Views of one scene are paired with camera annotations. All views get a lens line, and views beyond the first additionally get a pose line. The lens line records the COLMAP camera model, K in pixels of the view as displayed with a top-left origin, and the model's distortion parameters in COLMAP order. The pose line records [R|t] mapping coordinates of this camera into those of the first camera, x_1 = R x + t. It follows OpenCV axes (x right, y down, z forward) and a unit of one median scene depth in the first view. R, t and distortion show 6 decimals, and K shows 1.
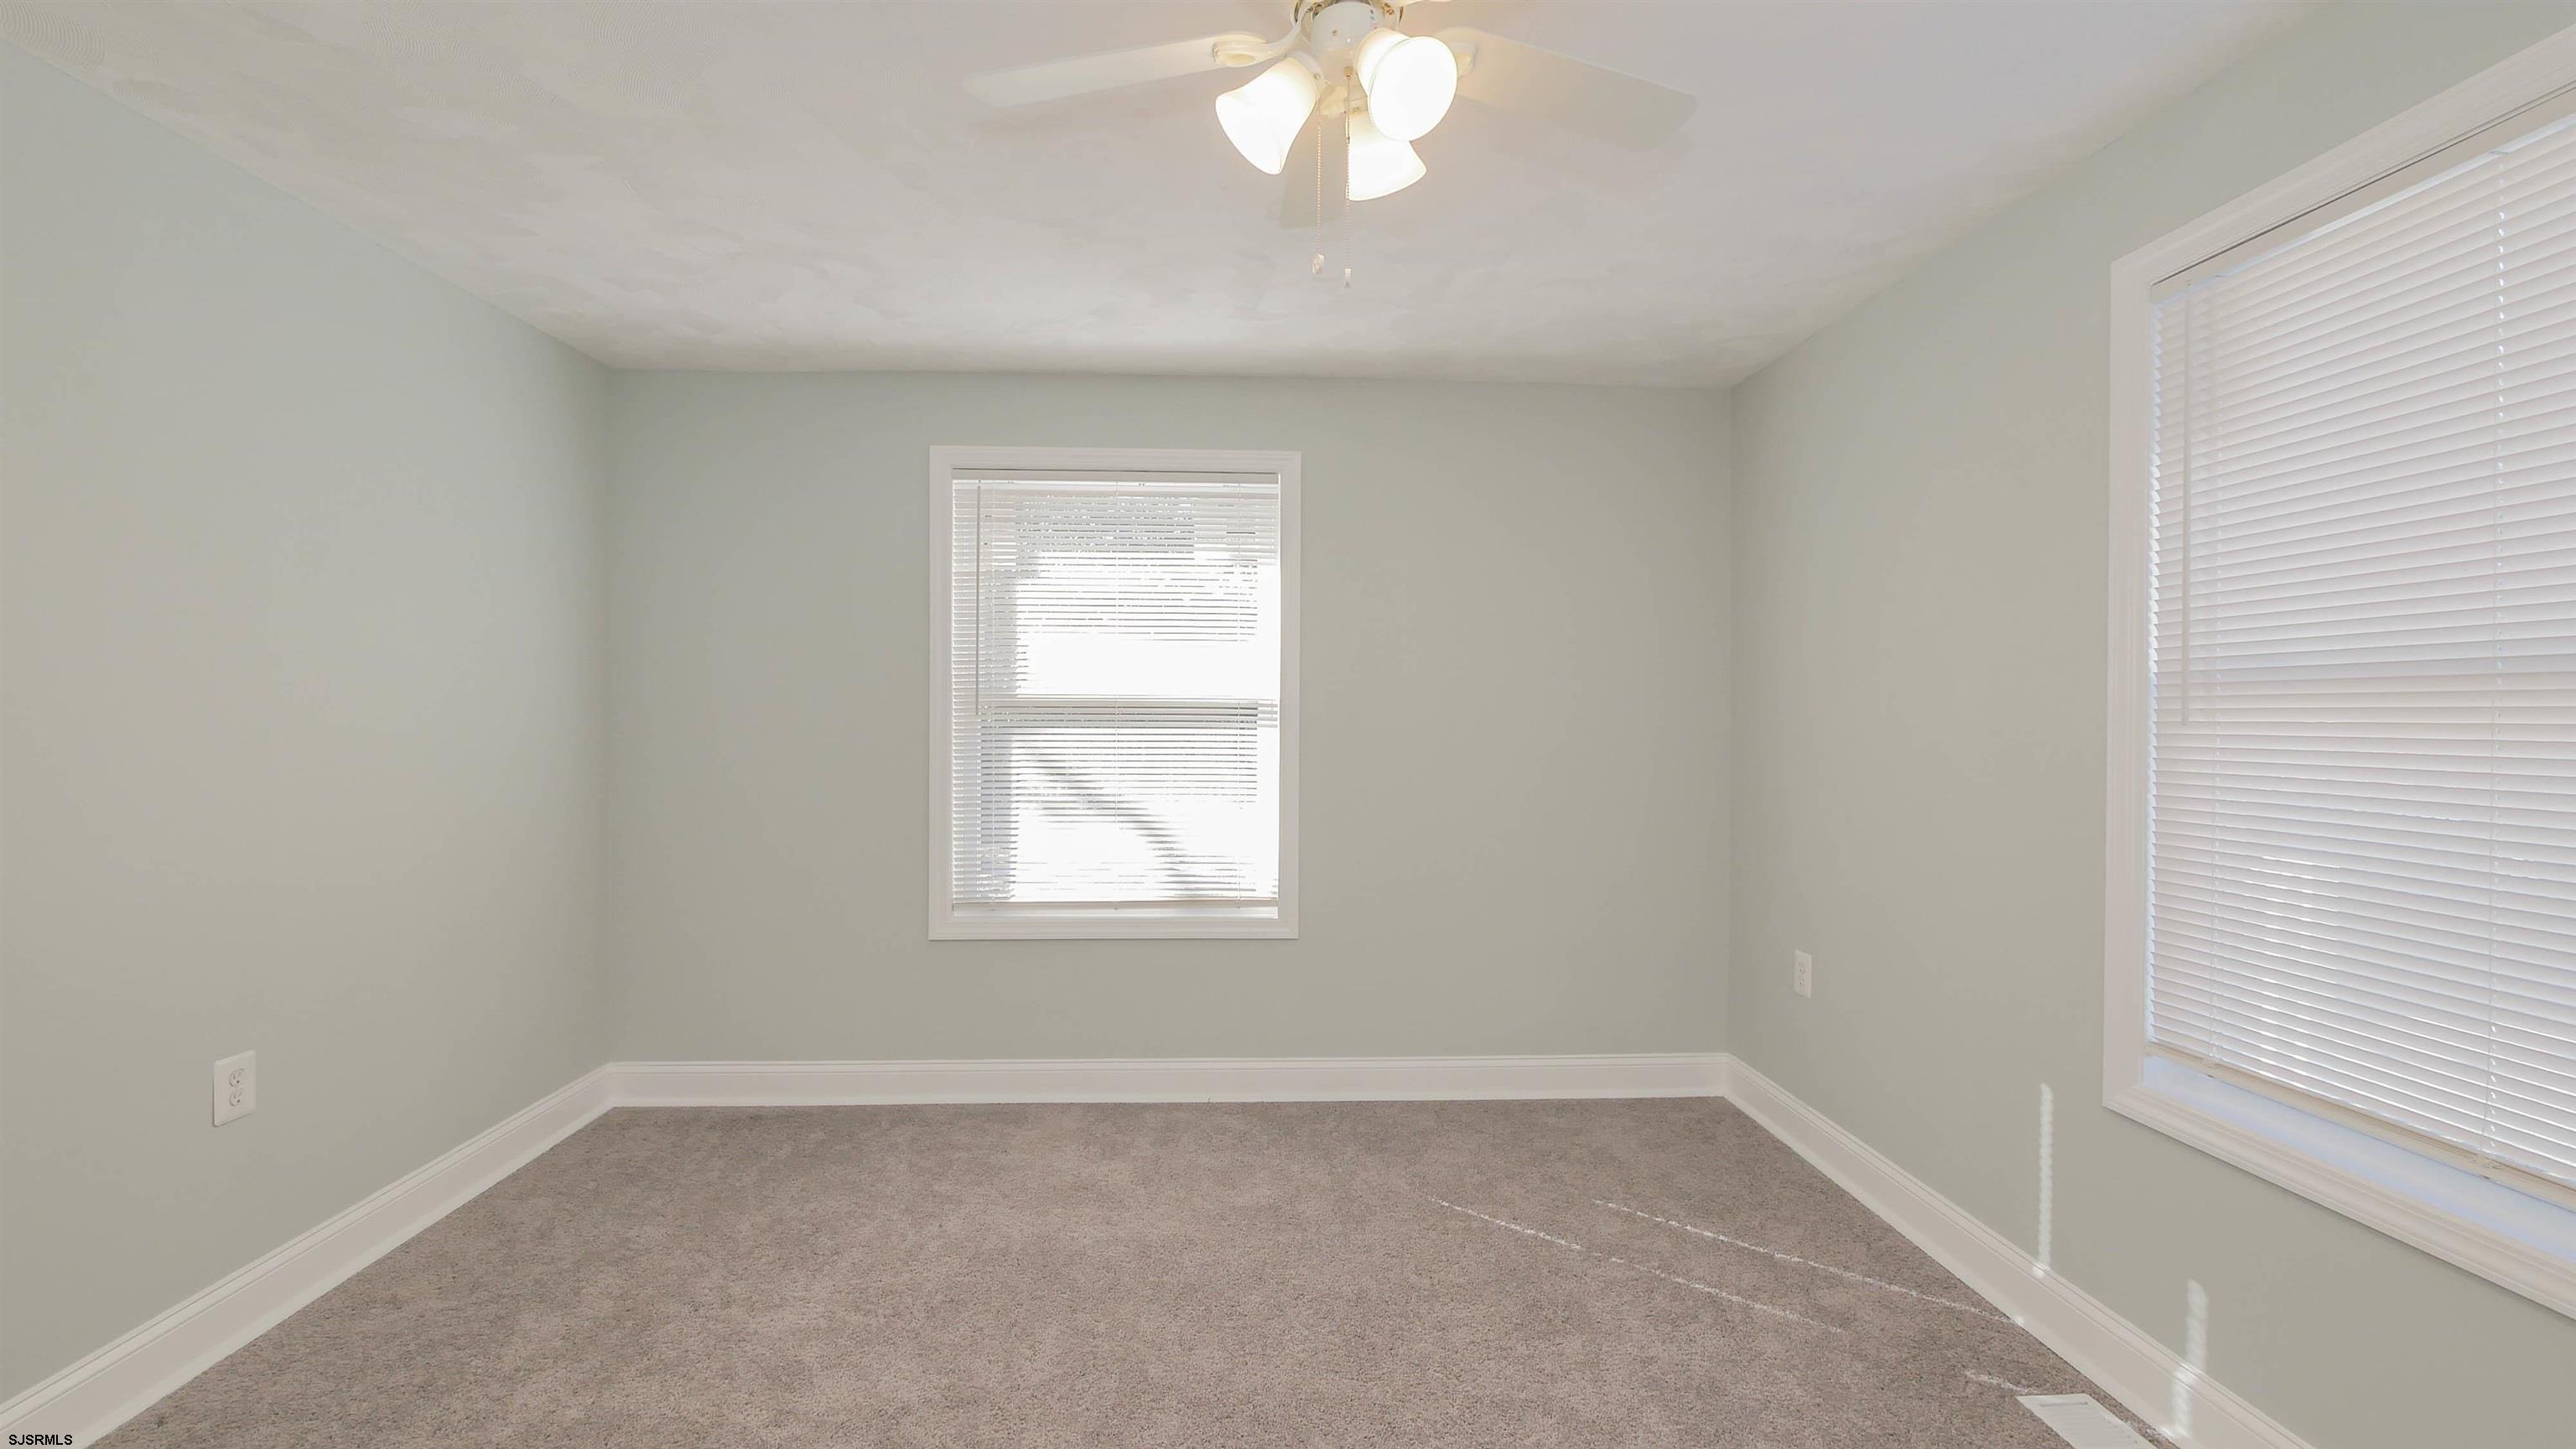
lens RADIAL K [[1059.1, 0, 1271.6], [0, 1059.1, 727.9], [0, 0, 1]] dist [-0.007125, 0.000757]
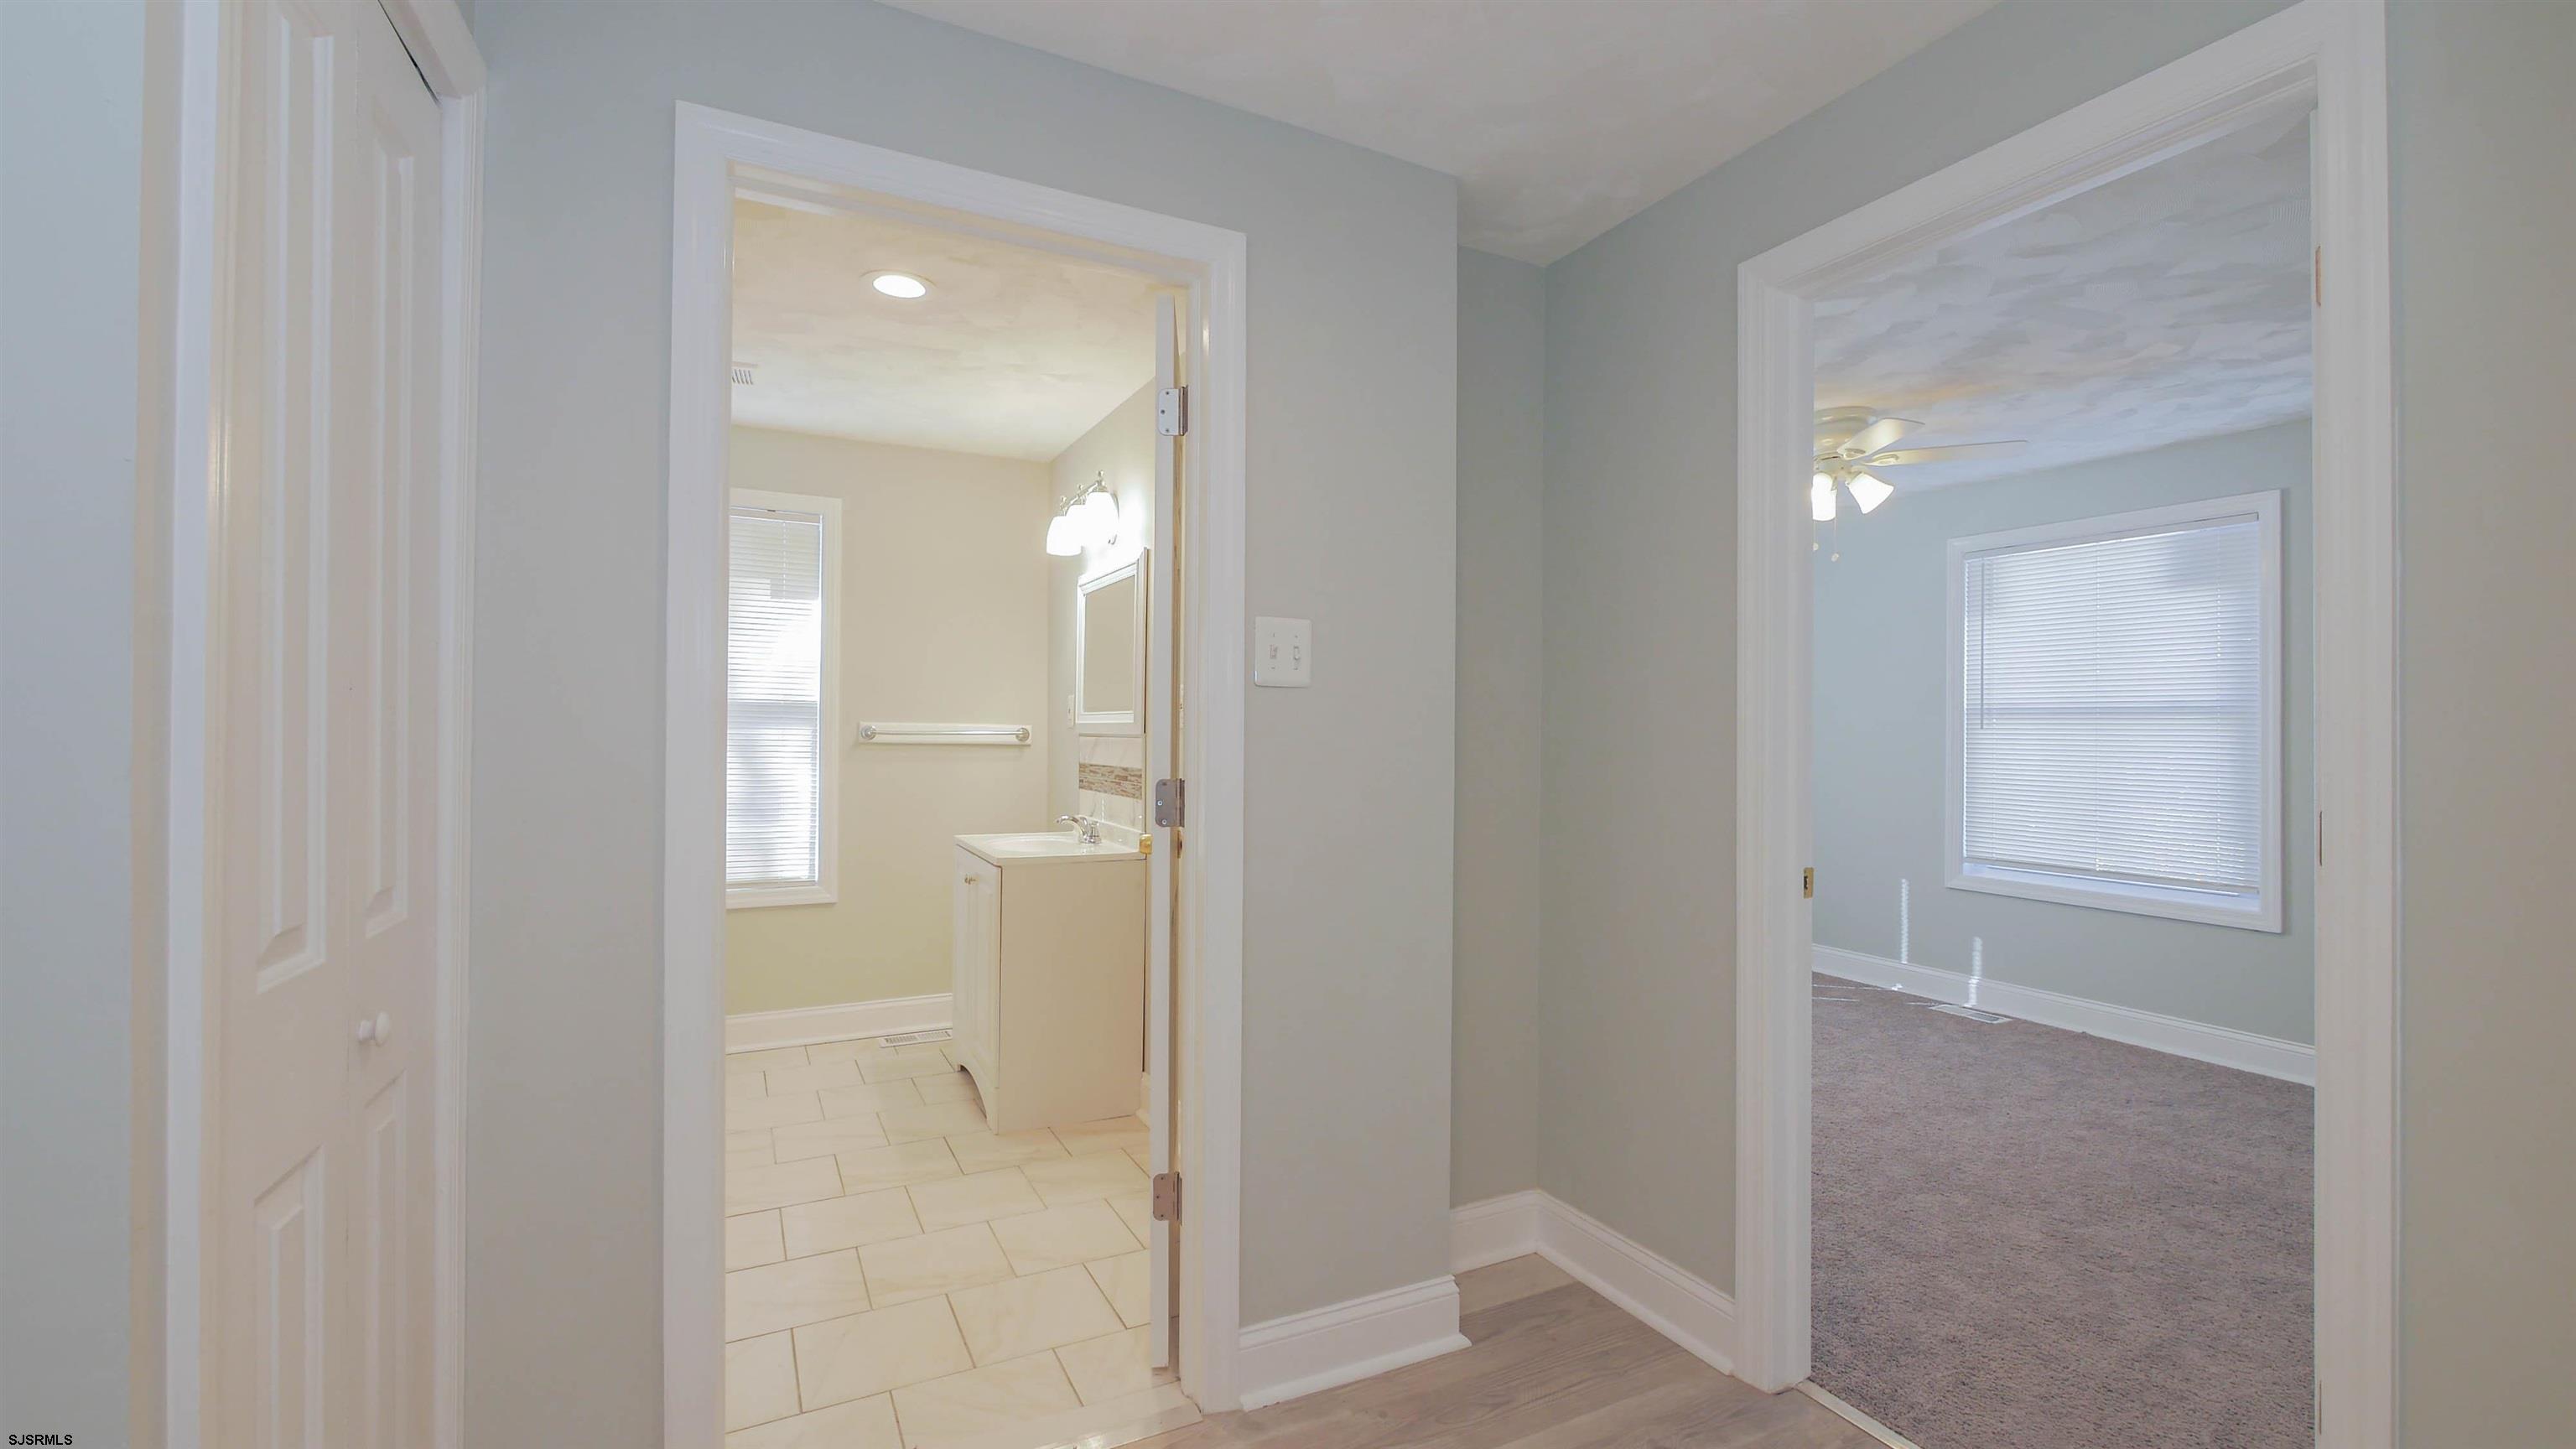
lens RADIAL K [[1059.1, 0, 1271.6], [0, 1059.1, 727.9], [0, 0, 1]] dist [-0.007125, 0.000757]
pose [[0.910478, 0.004994, 0.413527, -0.937779], [-0.000252, 0.999934, -0.011520, 0.012503], [-0.413557, 0.010384, 0.910419, -0.330091]]
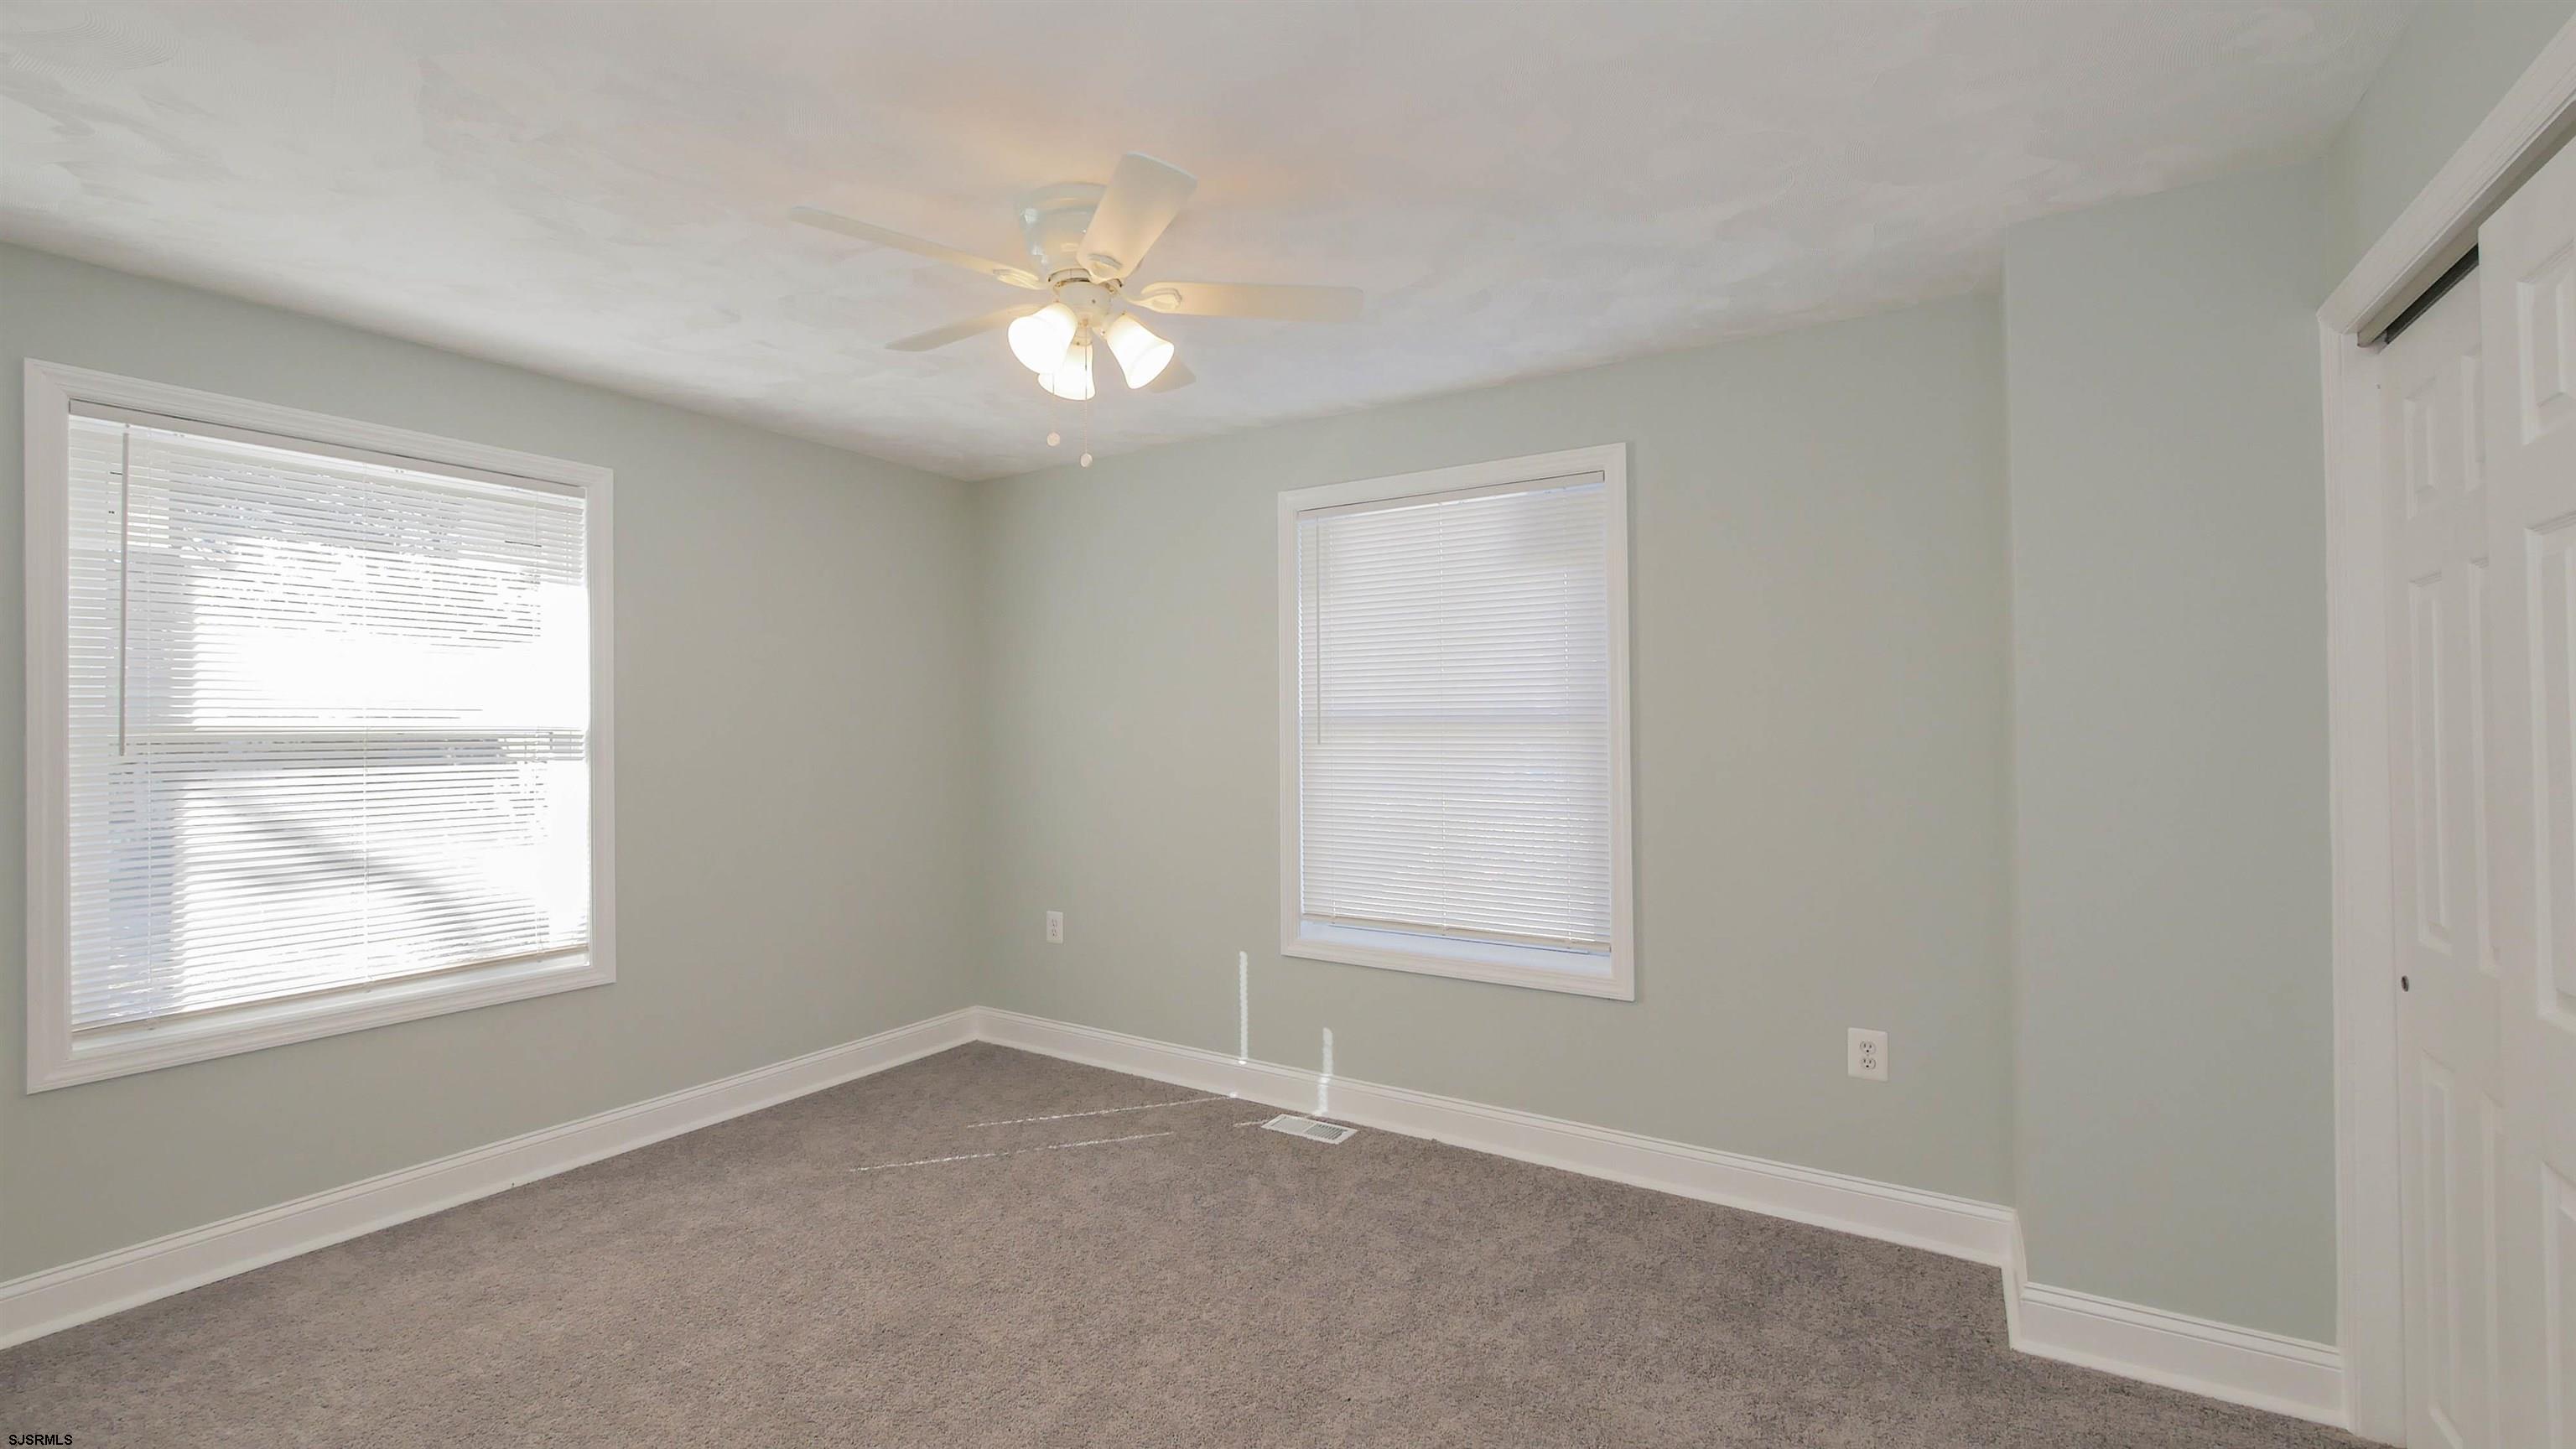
lens RADIAL K [[1059.1, 0, 1271.6], [0, 1059.1, 727.9], [0, 0, 1]] dist [-0.007125, 0.000757]
pose [[0.576447, -0.007304, 0.817102, -0.412627], [0.017848, 0.999834, -0.003654, -0.014917], [-0.816940, 0.016690, 0.576481, -0.028245]]
